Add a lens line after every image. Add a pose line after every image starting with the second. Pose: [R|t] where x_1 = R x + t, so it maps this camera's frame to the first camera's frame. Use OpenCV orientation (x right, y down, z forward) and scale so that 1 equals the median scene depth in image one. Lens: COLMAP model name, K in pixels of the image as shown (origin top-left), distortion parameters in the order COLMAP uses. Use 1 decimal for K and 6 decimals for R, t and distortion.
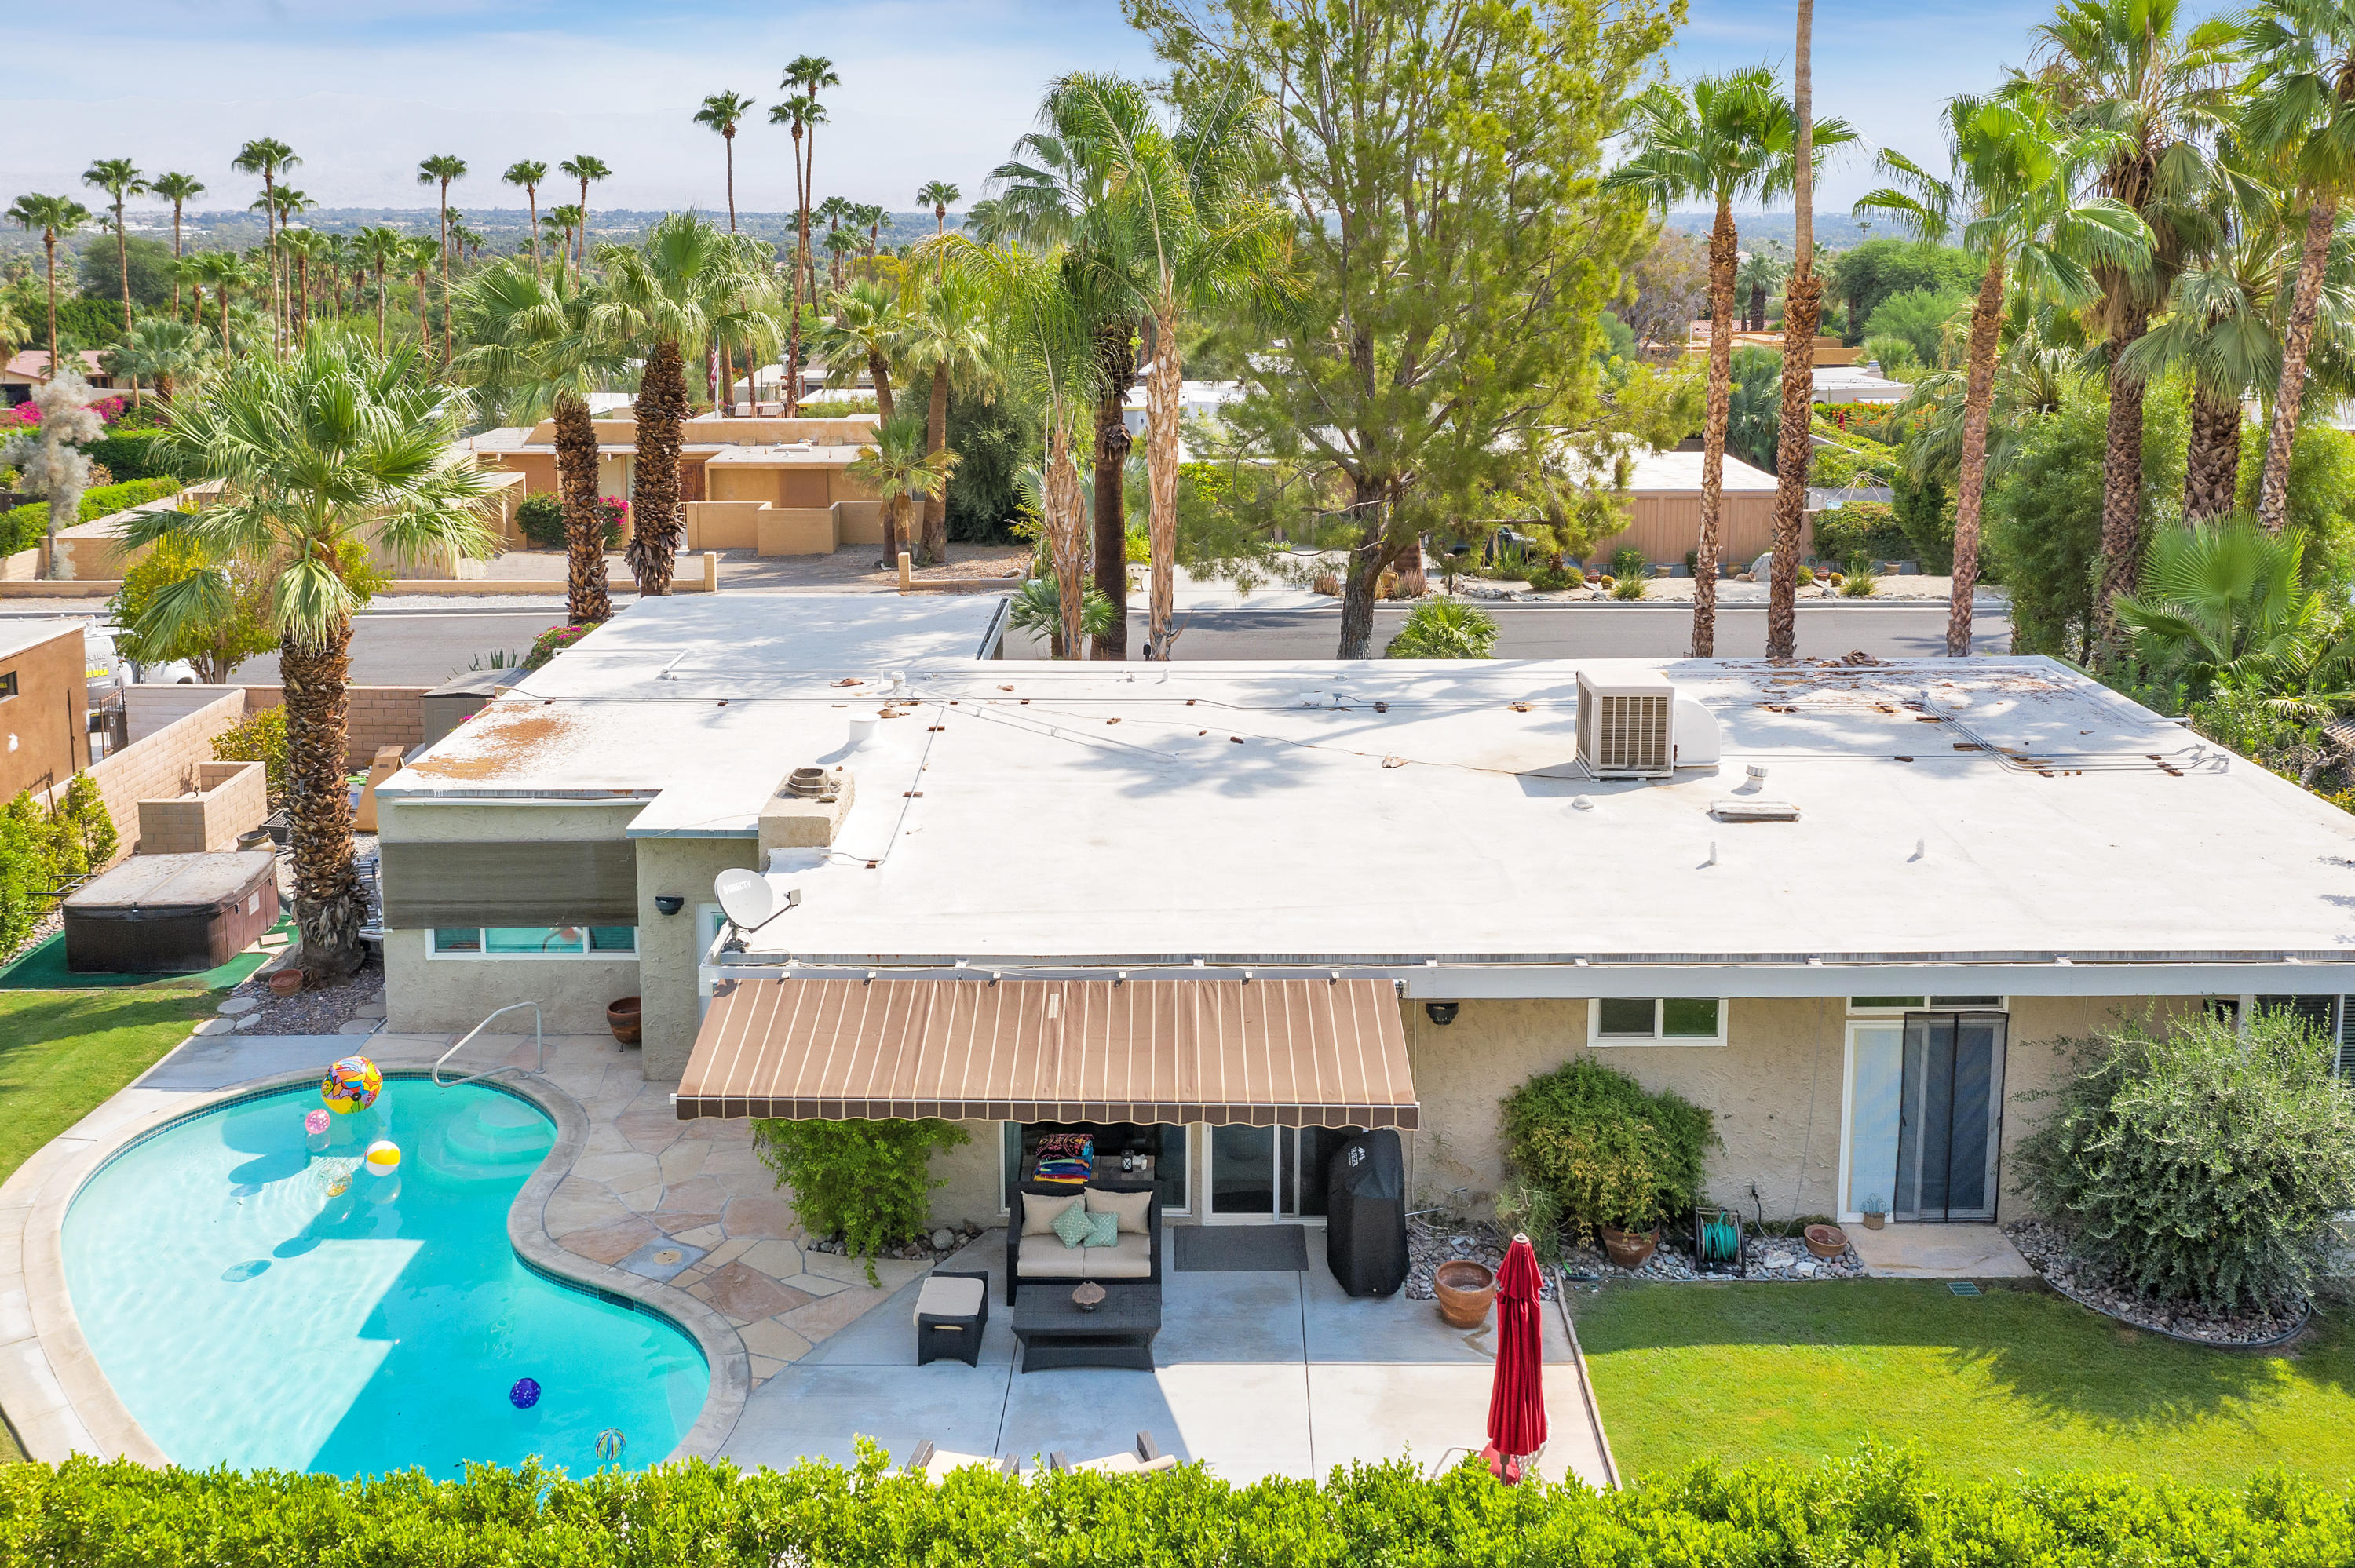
lens RADIAL K [[1832.0, 0, 1181.9], [0, 1832.0, 732.1], [0, 0, 1]] dist [-0.007756, 0.001930]
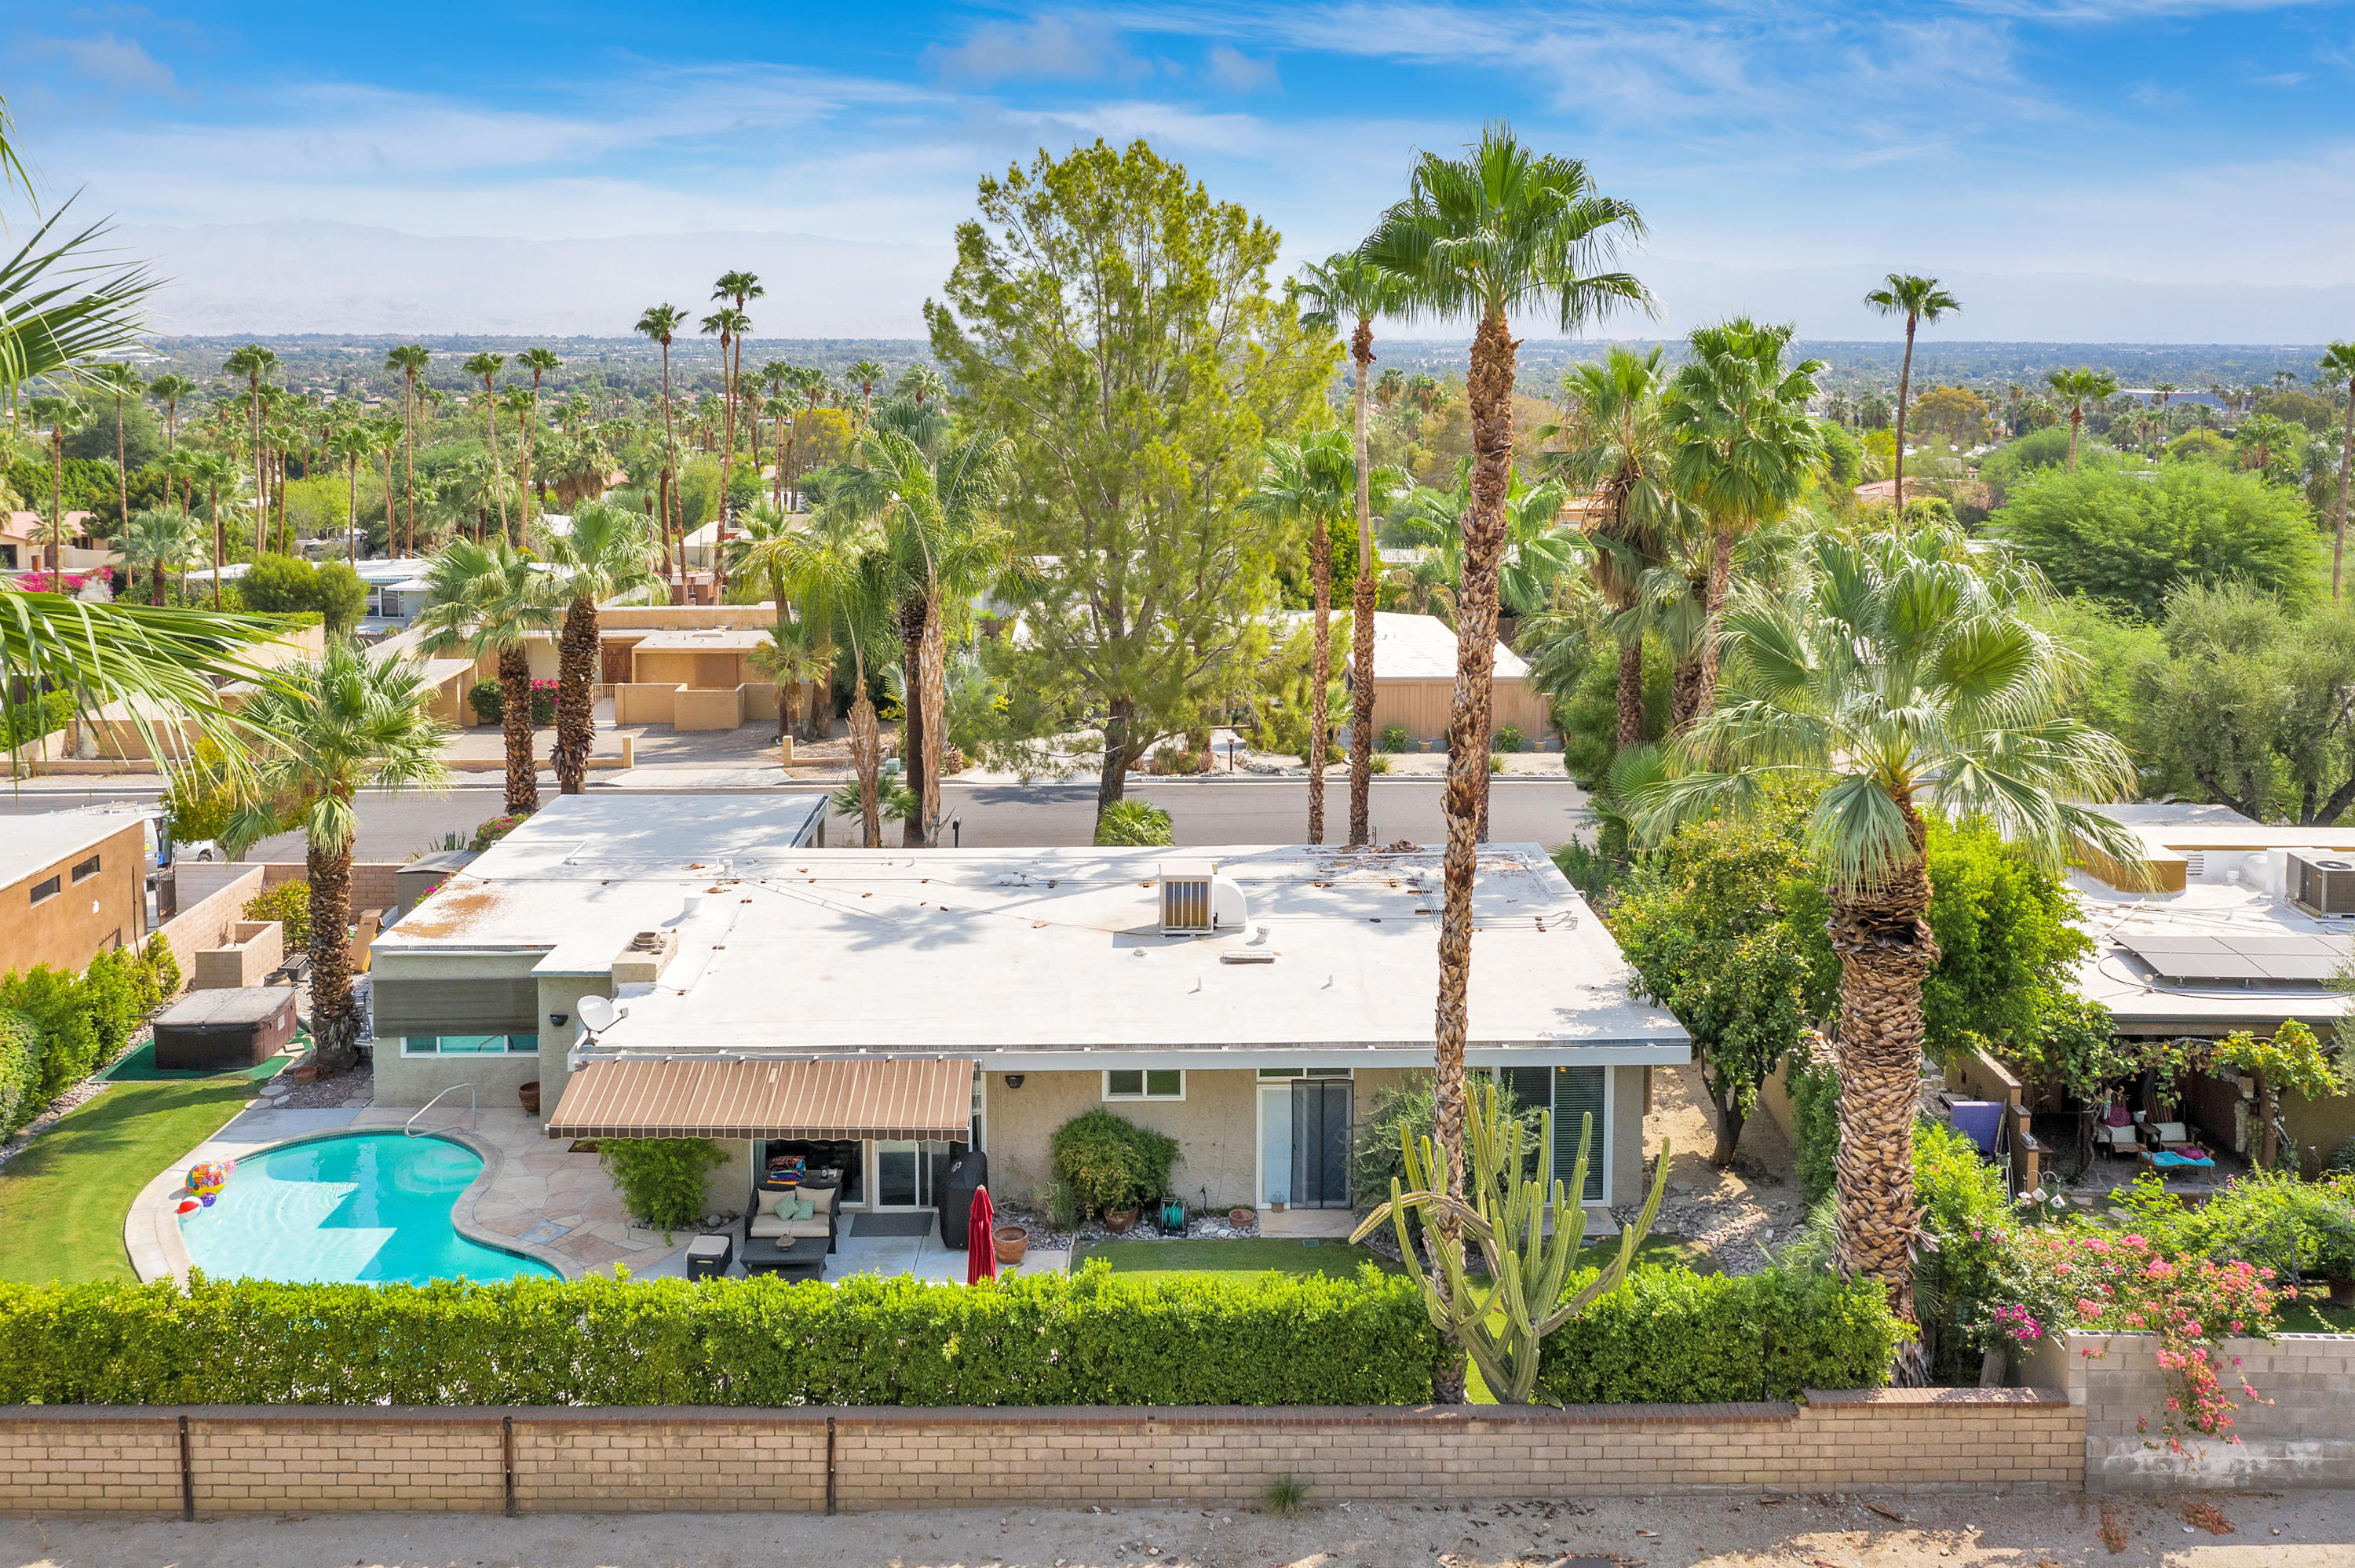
lens RADIAL K [[1937.9, 0, 1171.3], [0, 1937.9, 723.6], [0, 0, 1]] dist [-0.010268, 0.004817]
pose [[0.999990, -0.004530, -0.000332, 0.231199], [0.004497, 0.997711, -0.067466, -0.041732], [0.000636, 0.067463, 0.997722, -0.628342]]
